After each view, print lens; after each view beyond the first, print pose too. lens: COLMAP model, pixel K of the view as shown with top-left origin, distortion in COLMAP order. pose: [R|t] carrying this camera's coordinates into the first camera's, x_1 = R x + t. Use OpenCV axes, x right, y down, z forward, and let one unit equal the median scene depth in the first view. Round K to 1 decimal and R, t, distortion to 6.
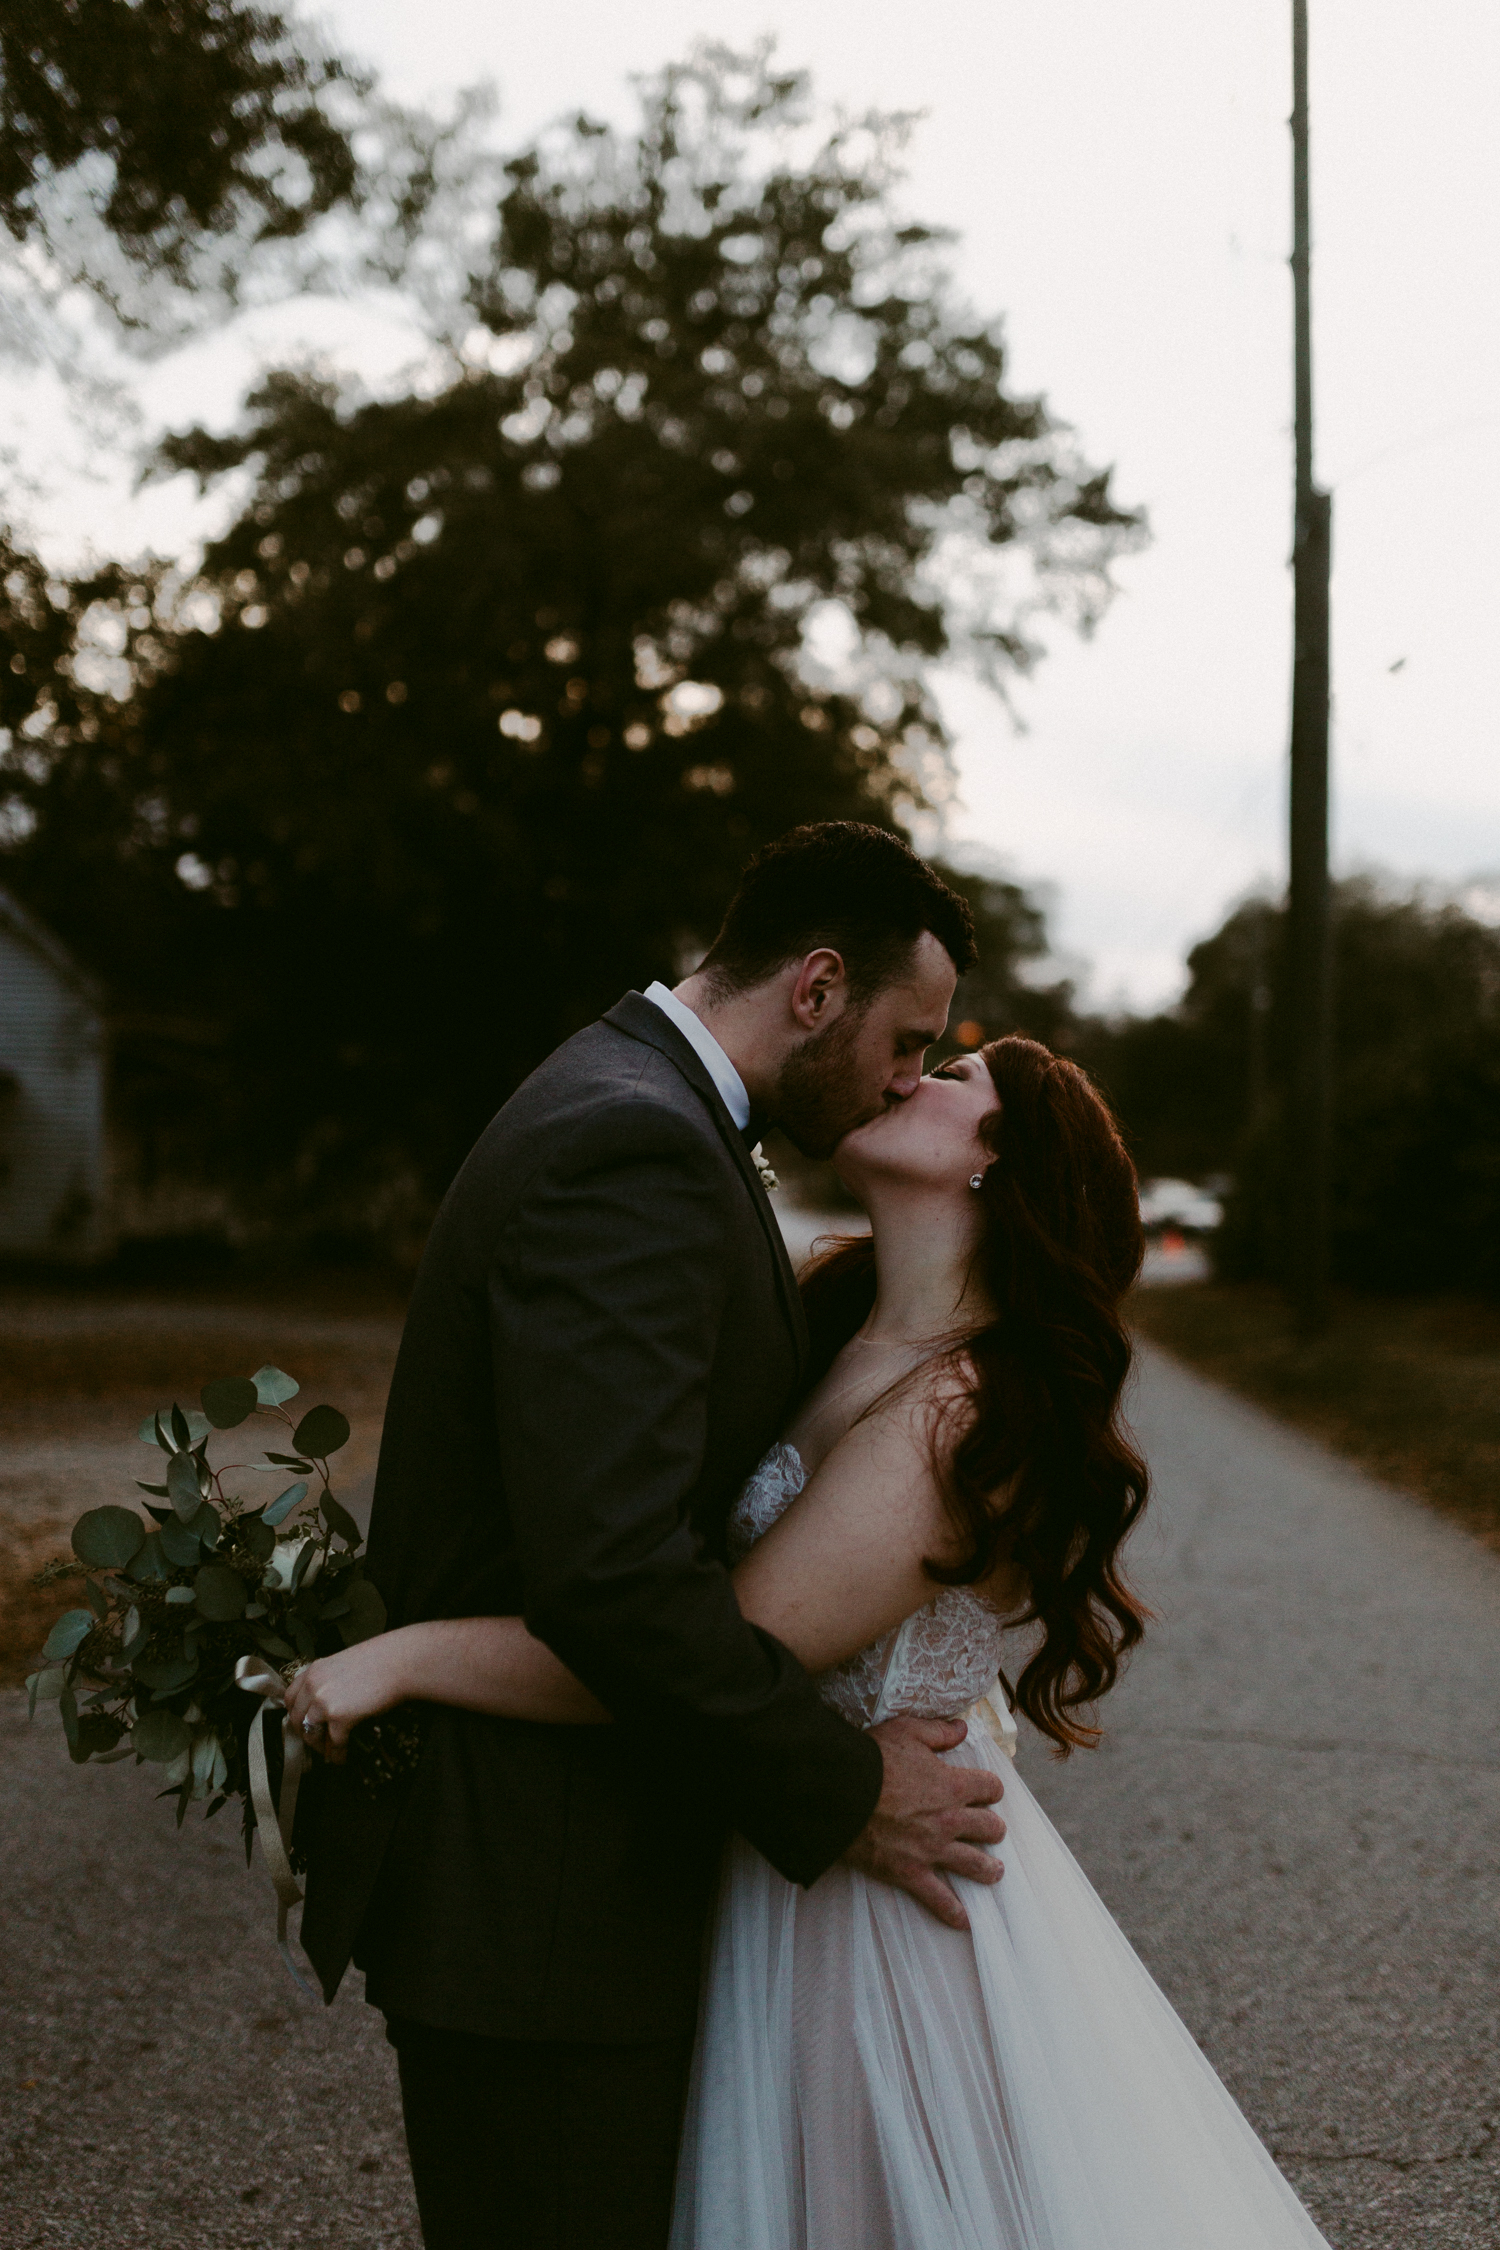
lens RADIAL K [[2221.0, 0, 753.9], [0, 2221.0, 1120.8], [0, 0, 1]] dist [0.004869, 0.000000]
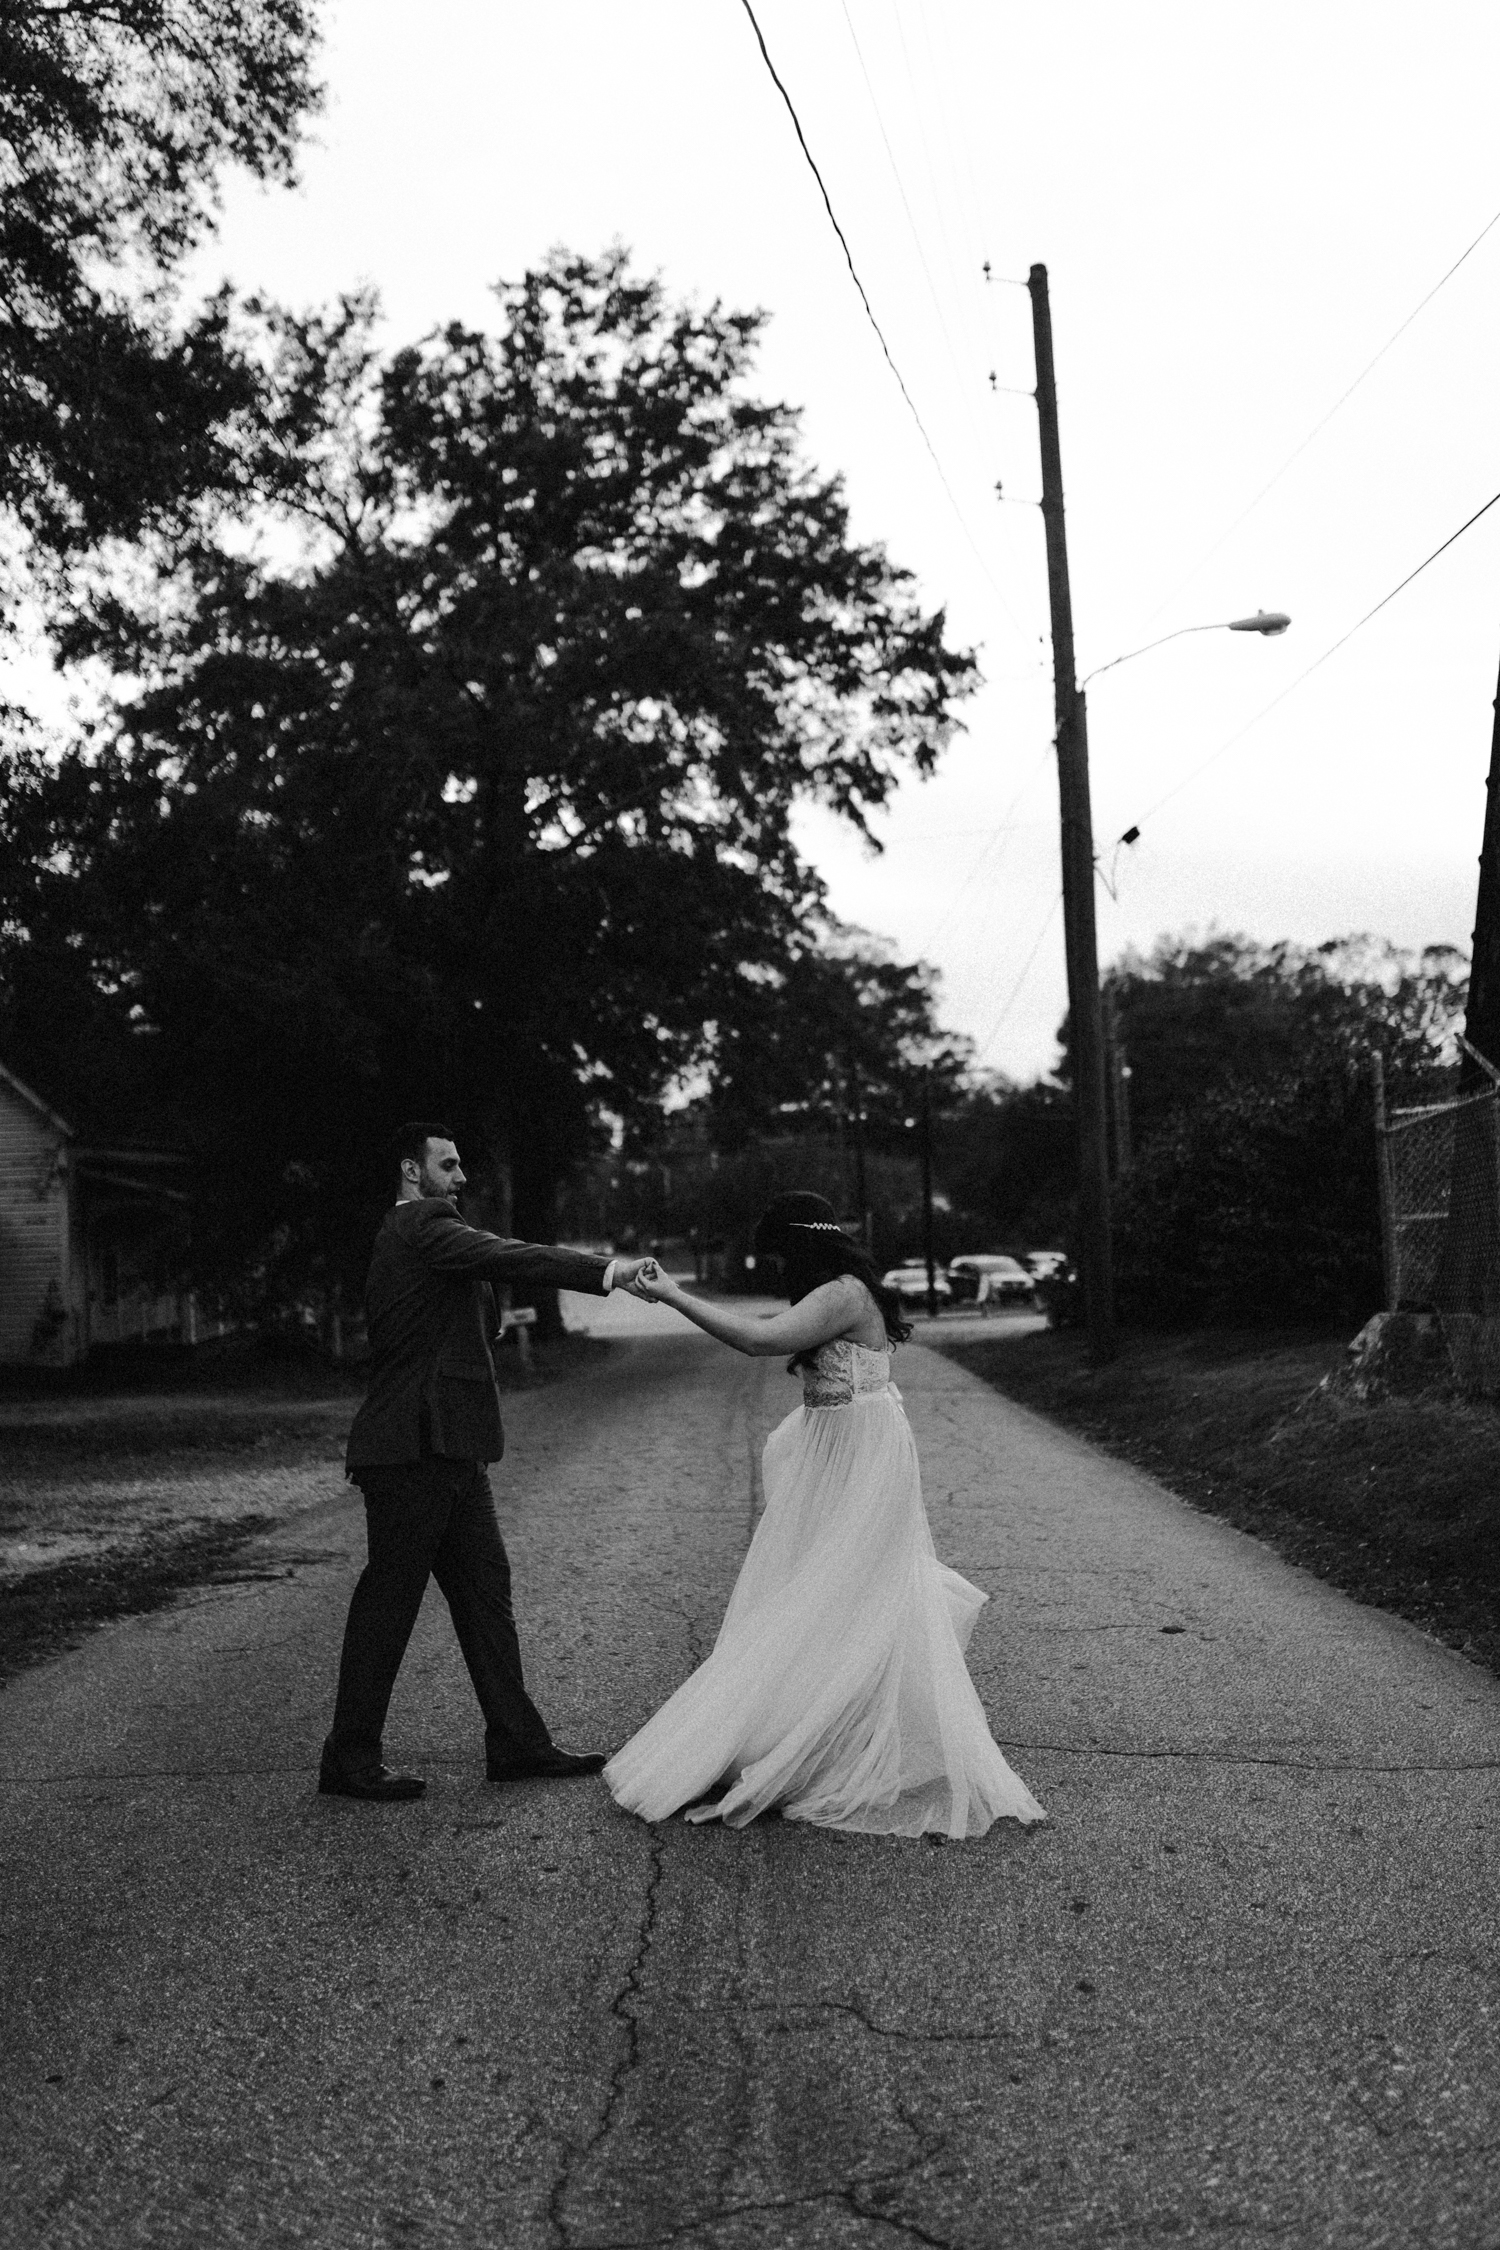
lens RADIAL K [[2221.0, 0, 742.0], [0, 2221.0, 1135.9], [0, 0, 1]] dist [0.004869, 0.000000]
pose [[0.997951, -0.050207, 0.039657, 0.001700], [0.051385, 0.998250, -0.029279, -0.002734], [-0.038118, 0.031256, 0.998784, -0.114758]]
